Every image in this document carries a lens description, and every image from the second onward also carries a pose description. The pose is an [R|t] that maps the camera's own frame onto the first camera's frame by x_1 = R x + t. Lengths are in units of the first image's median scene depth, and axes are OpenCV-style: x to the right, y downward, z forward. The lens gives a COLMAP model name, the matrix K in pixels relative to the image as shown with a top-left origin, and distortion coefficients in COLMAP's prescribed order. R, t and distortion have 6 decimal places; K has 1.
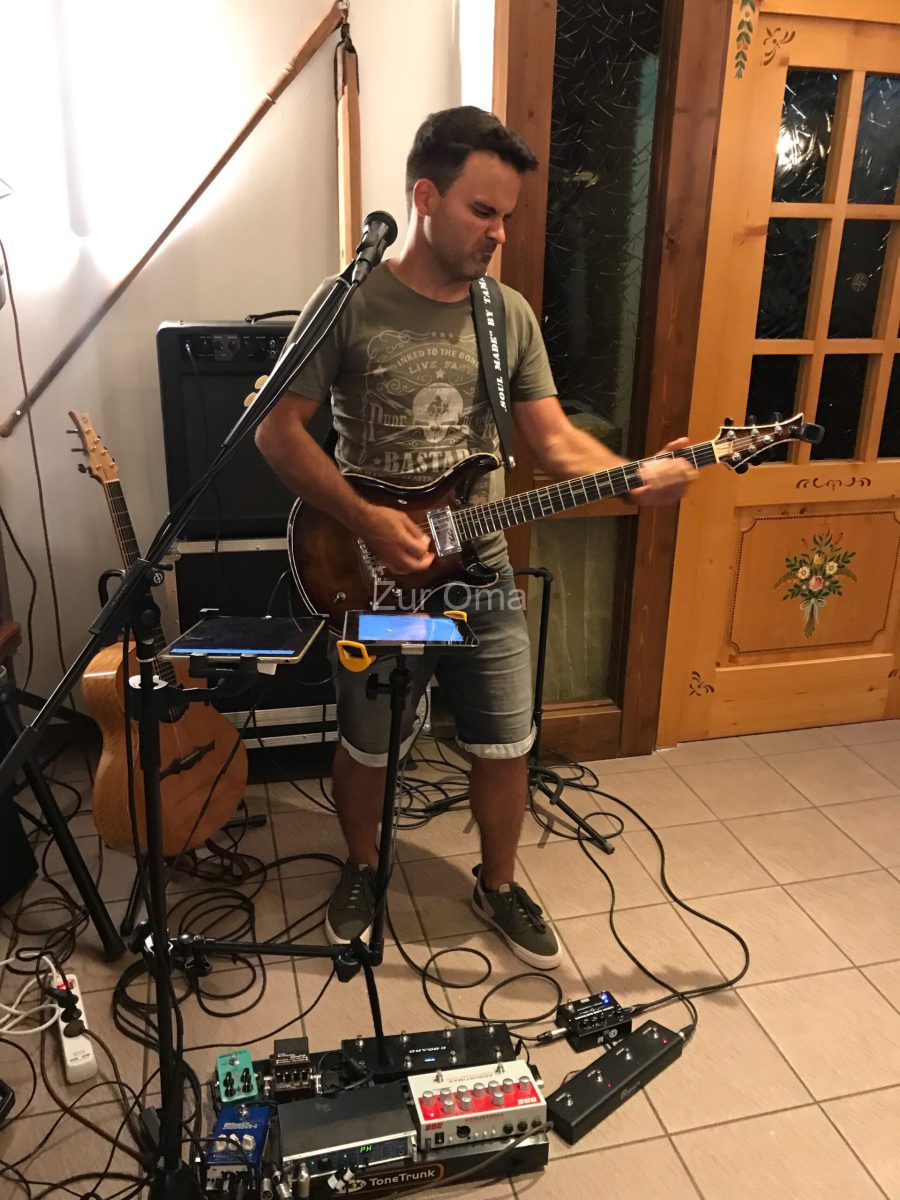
lens RADIAL K [[981.2, 0, 445.1], [0, 981.2, 596.0], [0, 0, 1]] dist [0.017345, -0.006413]
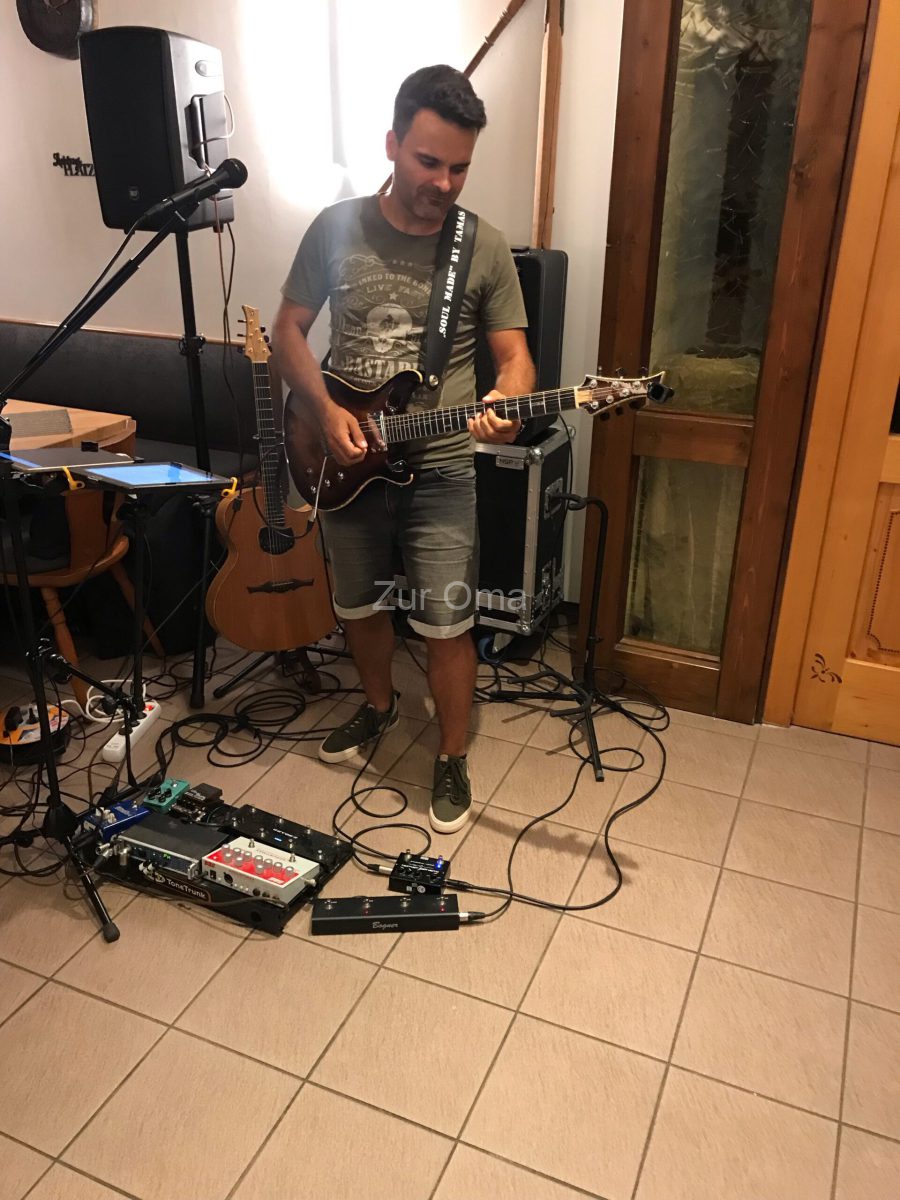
lens RADIAL K [[980.7, 0, 465.7], [0, 980.7, 594.1], [0, 0, 1]] dist [0.006394, 0.001861]
pose [[0.794890, 0.242220, -0.556308, 0.650651], [-0.203338, 0.970186, 0.131883, -0.041902], [0.571667, 0.008286, 0.820444, 0.078882]]
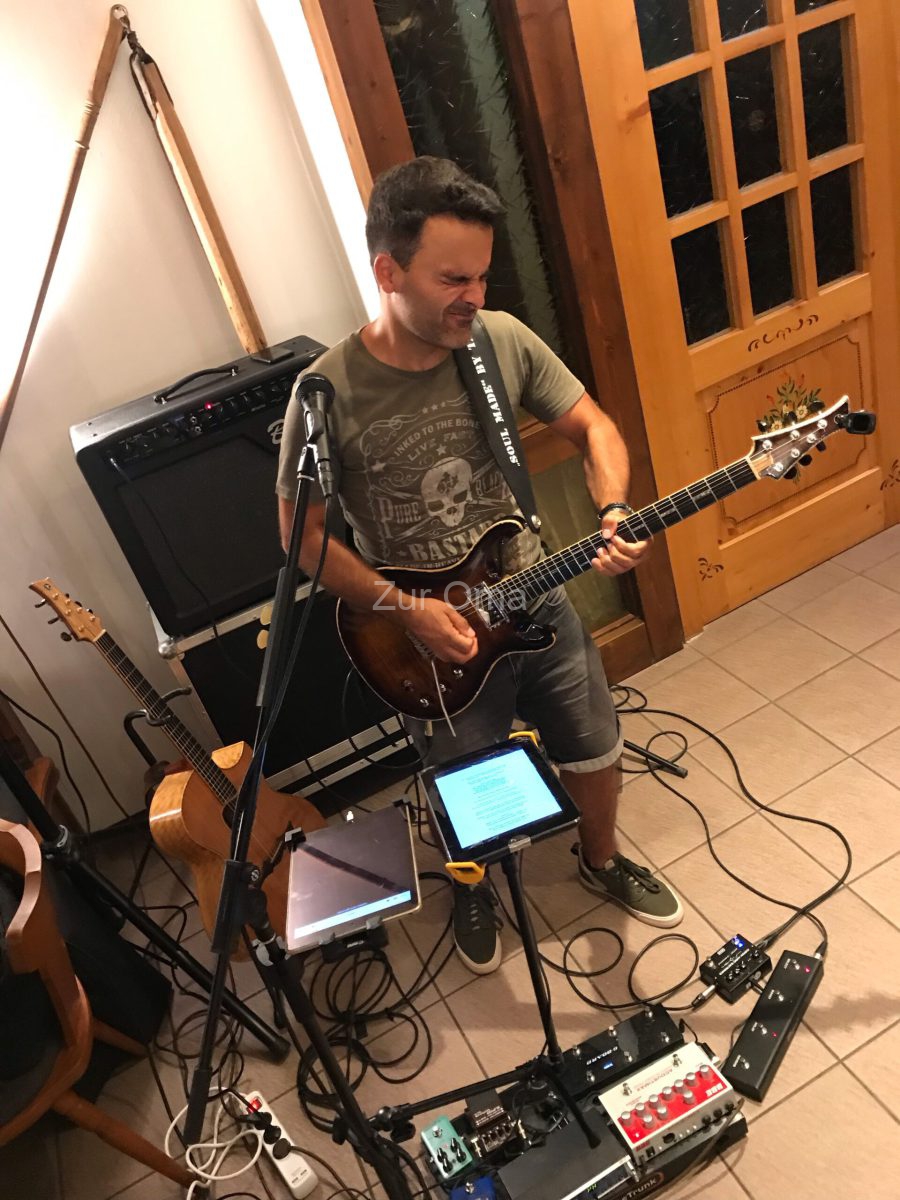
lens RADIAL K [[981.2, 0, 445.1], [0, 981.2, 596.0], [0, 0, 1]] dist [0.017345, -0.006413]
pose [[0.941412, -0.337186, 0.007033, -0.014328], [0.330228, 0.925821, 0.183861, -0.209256], [-0.068506, -0.170766, 0.982927, 0.038215]]
